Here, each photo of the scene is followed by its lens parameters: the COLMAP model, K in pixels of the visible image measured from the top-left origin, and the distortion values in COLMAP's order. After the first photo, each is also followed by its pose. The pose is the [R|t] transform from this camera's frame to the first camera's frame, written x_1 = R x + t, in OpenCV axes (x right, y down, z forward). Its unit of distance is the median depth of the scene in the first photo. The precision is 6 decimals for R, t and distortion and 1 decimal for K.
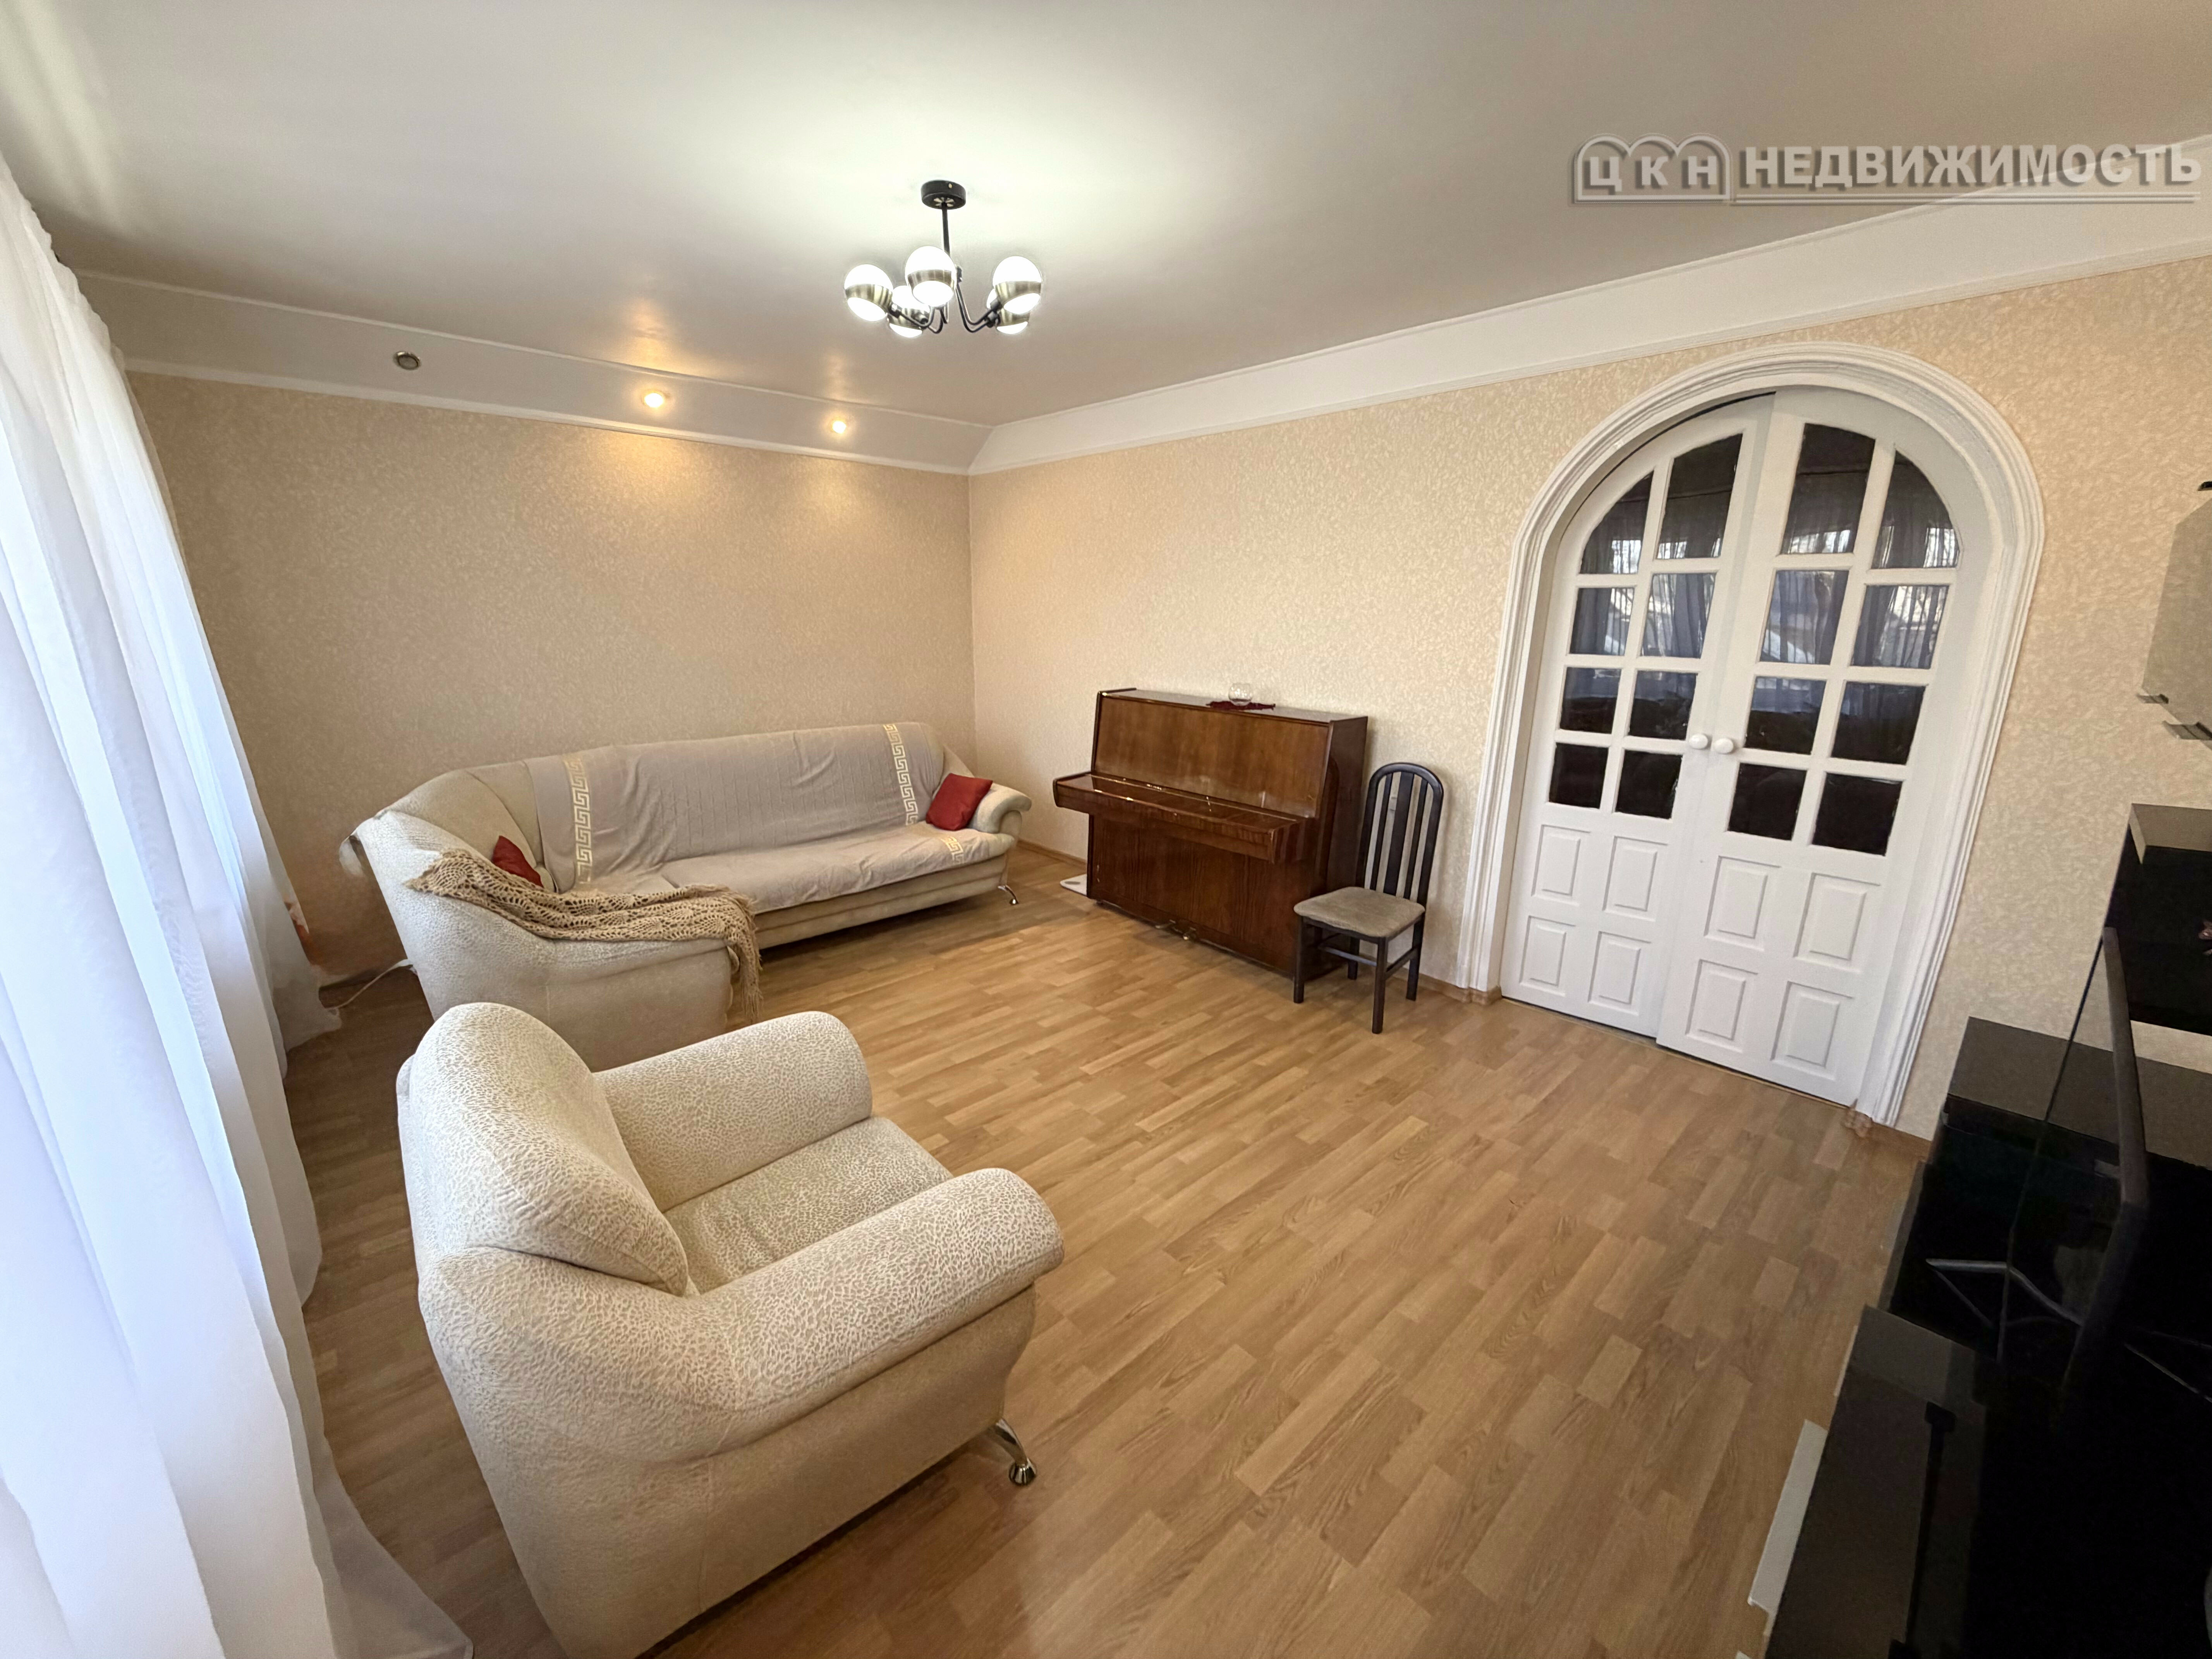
lens RADIAL K [[885.1, 0, 1100.9], [0, 885.1, 837.0], [0, 0, 1]] dist [0.000906, -0.000716]
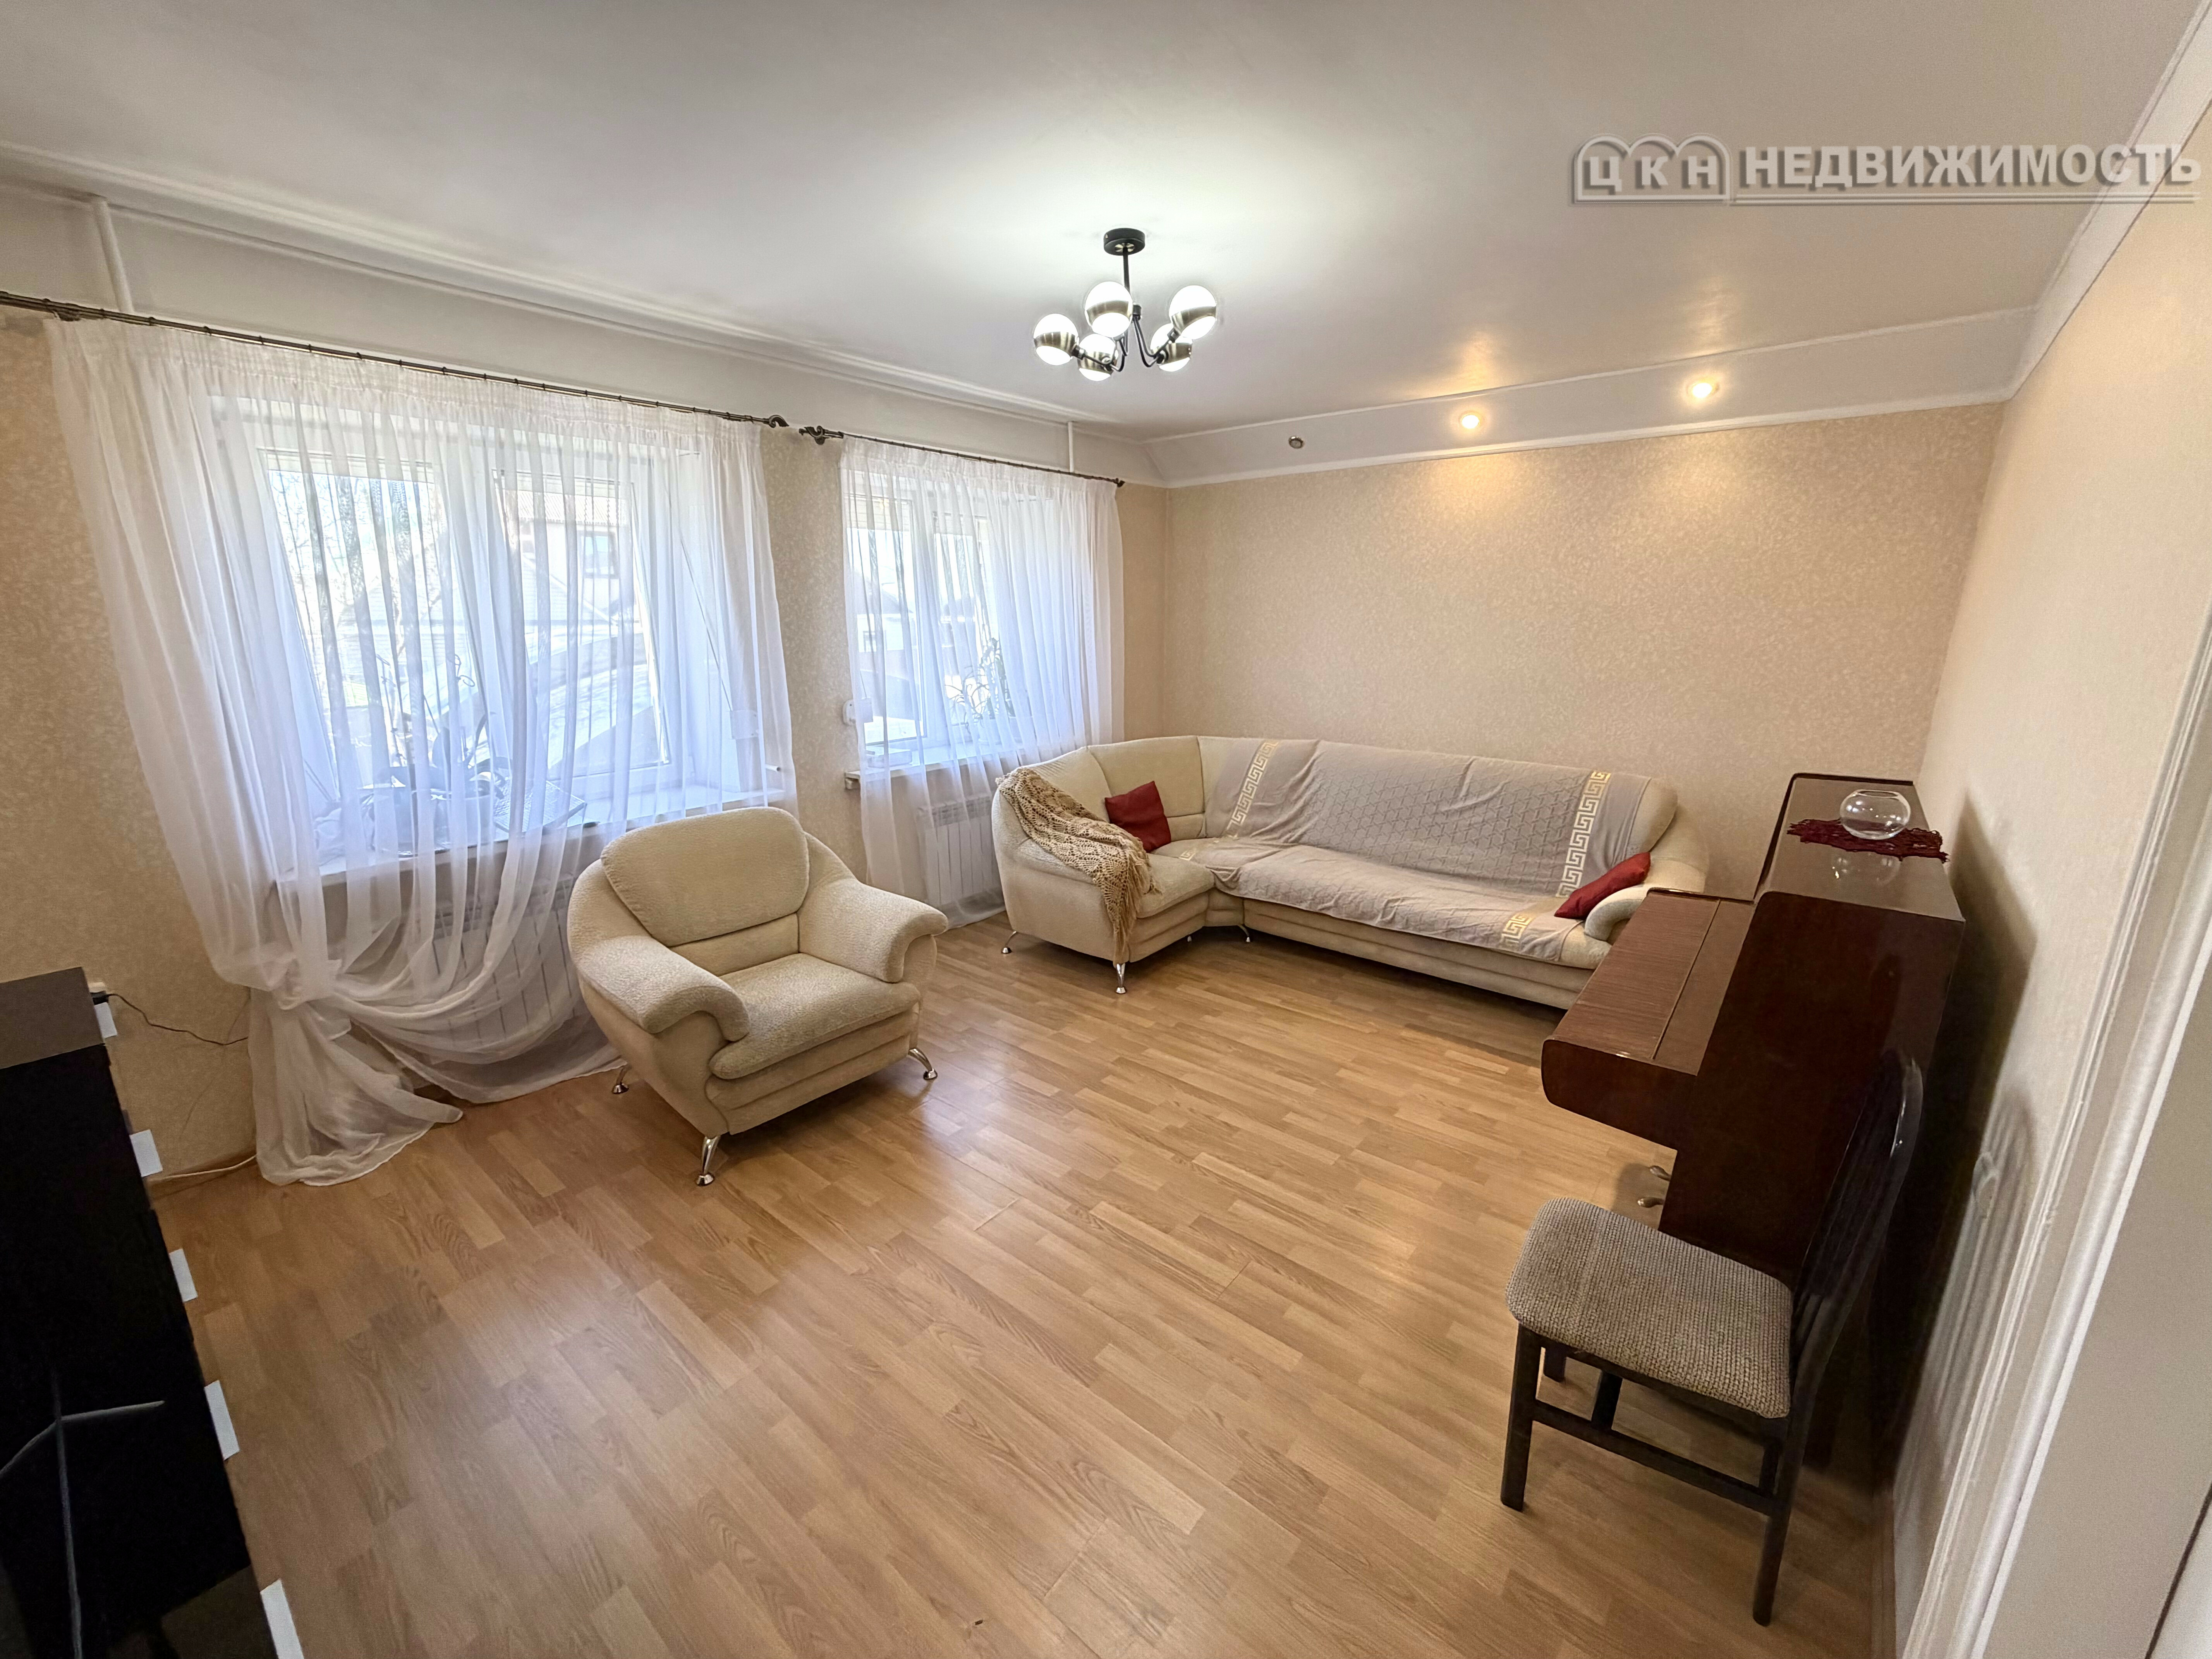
lens RADIAL K [[885.1, 0, 1091.1], [0, 885.1, 835.3], [0, 0, 1]] dist [0.000906, -0.000716]
pose [[0.125021, 0.237085, -0.963411, 0.604073], [-0.248550, 0.947550, 0.200928, -0.151723], [0.960517, 0.214336, 0.177391, 0.555676]]
